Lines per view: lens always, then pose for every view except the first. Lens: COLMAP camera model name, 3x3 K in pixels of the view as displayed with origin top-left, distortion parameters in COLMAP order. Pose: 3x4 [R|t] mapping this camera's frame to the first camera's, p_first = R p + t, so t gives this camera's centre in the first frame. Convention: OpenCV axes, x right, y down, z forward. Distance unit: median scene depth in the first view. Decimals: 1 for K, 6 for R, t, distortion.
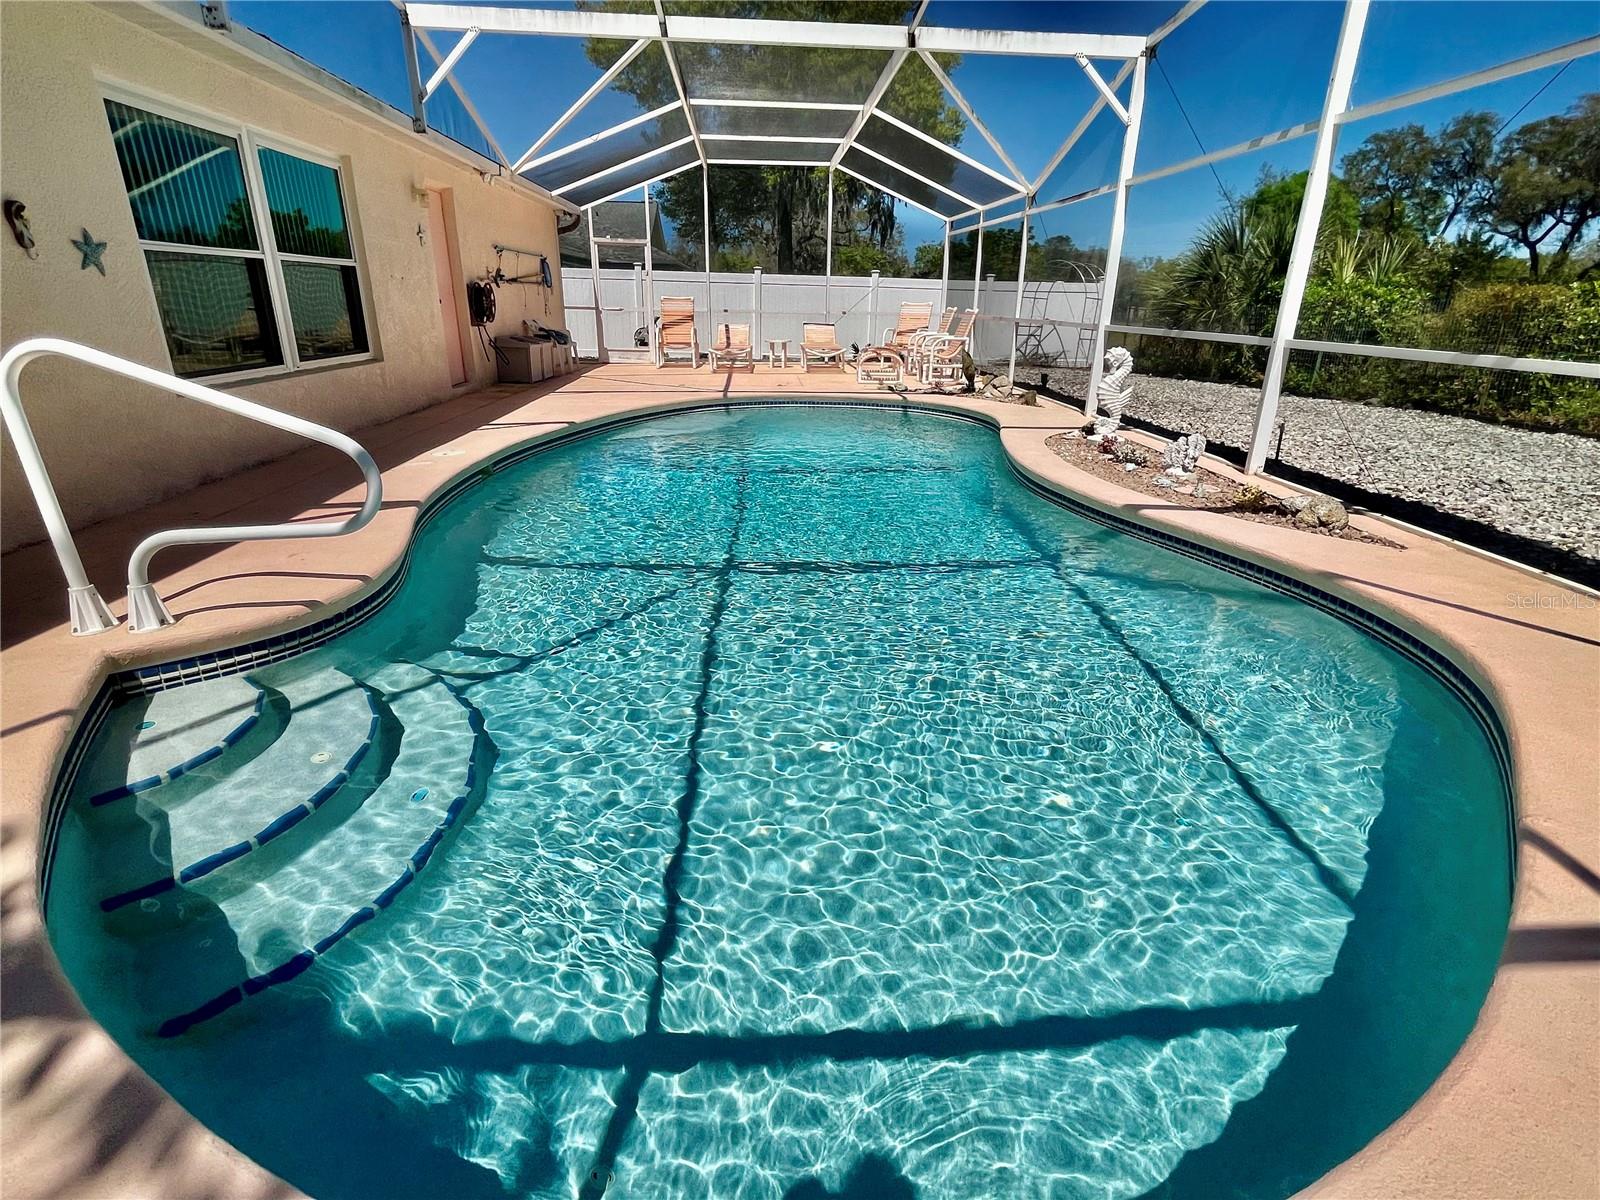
lens RADIAL K [[775.5, 0, 805.1], [0, 775.5, 597.9], [0, 0, 1]] dist [-0.000312, -0.001102]
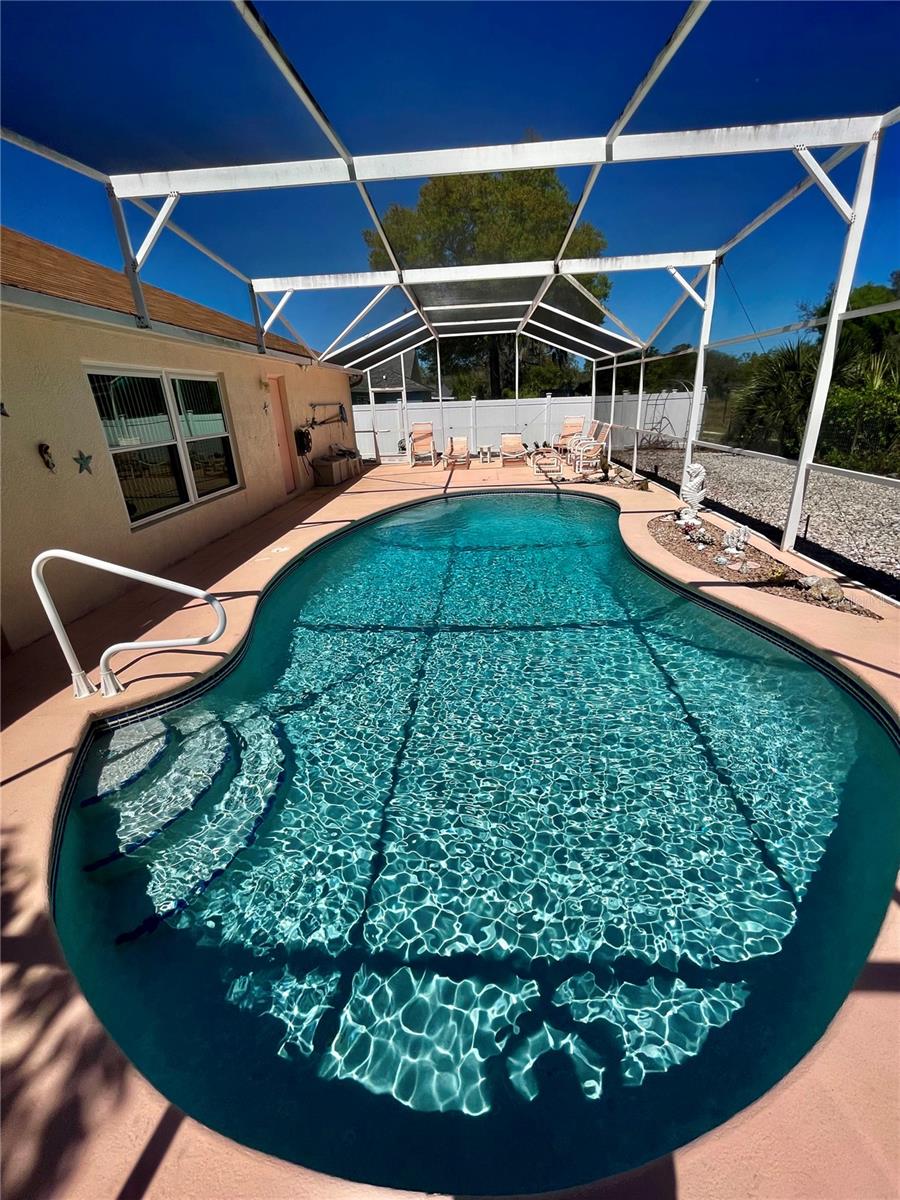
lens RADIAL K [[489.1, 0, 451.8], [0, 489.1, 599.6], [0, 0, 1]] dist [-0.002849, -0.000500]
pose [[0.991578, -0.014124, -0.128737, 0.048221], [0.017016, 0.999626, 0.021399, -0.083623], [0.128387, -0.023409, 0.991448, -0.020627]]
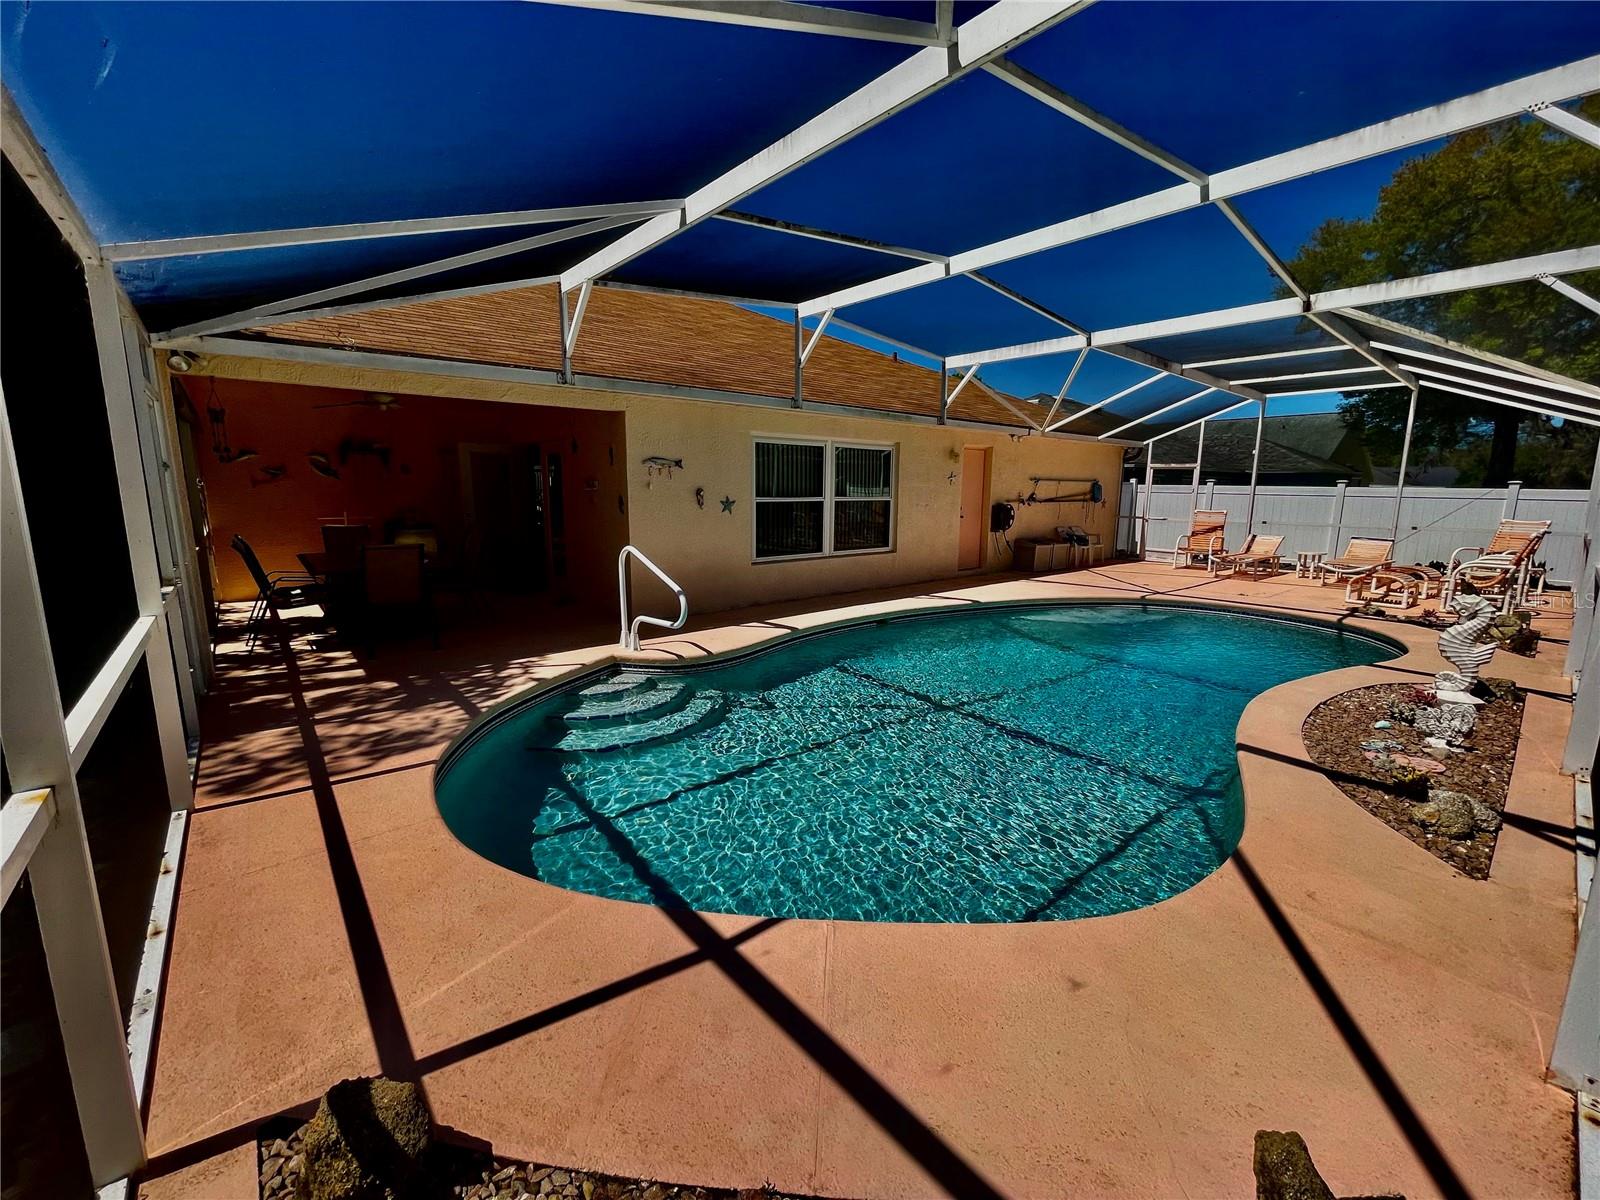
lens RADIAL K [[652.2, 0, 803.8], [0, 652.2, 604.5], [0, 0, 1]] dist [-0.002849, -0.000500]
pose [[0.602519, 0.127608, -0.787837, 0.523890], [-0.283771, 0.956884, -0.062031, -0.058508], [0.745953, 0.260940, 0.612752, 0.013176]]
